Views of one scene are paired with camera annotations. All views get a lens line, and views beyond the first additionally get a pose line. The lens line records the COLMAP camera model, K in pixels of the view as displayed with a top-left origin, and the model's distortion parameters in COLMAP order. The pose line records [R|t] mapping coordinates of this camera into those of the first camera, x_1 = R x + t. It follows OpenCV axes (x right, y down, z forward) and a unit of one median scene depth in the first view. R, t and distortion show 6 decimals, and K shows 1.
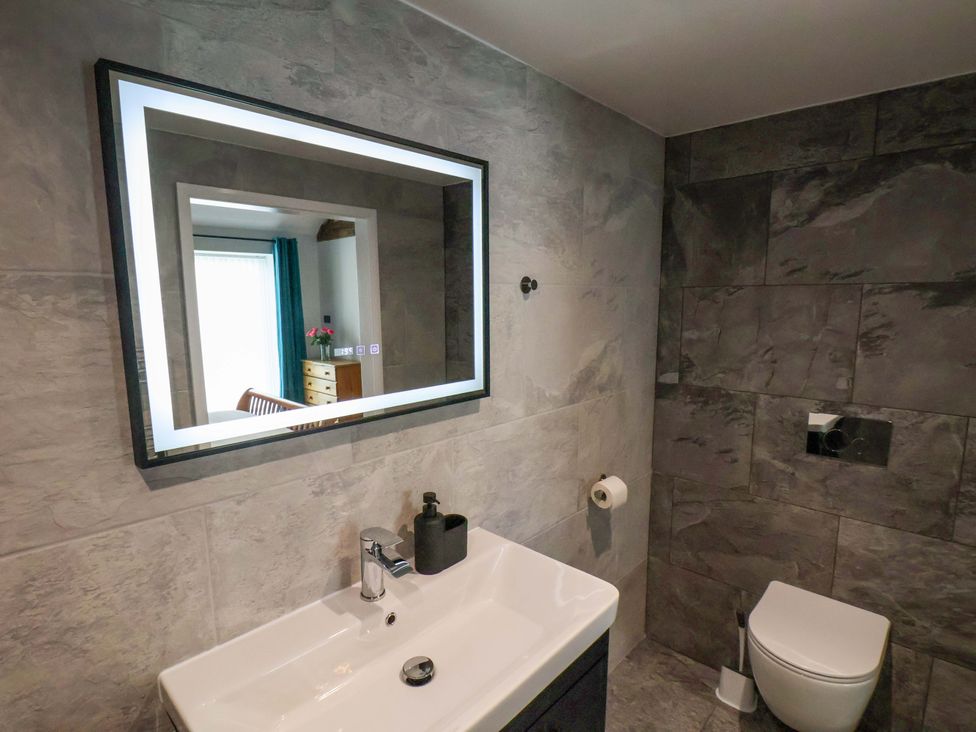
lens RADIAL K [[513.5, 0, 496.4], [0, 513.5, 370.9], [0, 0, 1]] dist [-0.003867, -0.011217]
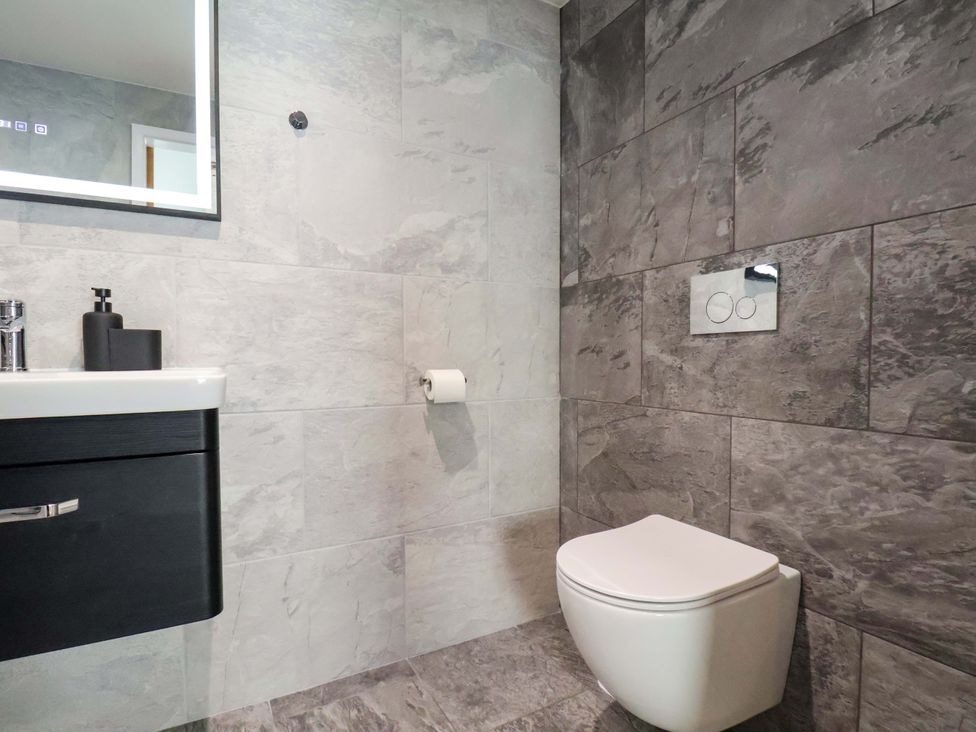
lens RADIAL K [[513.5, 0, 495.6], [0, 513.5, 372.3], [0, 0, 1]] dist [-0.003867, -0.011217]
pose [[0.952238, 0.009061, -0.305221, 0.593795], [-0.042415, 0.993795, -0.102826, 0.318599], [0.302396, 0.110861, 0.946714, 0.233664]]
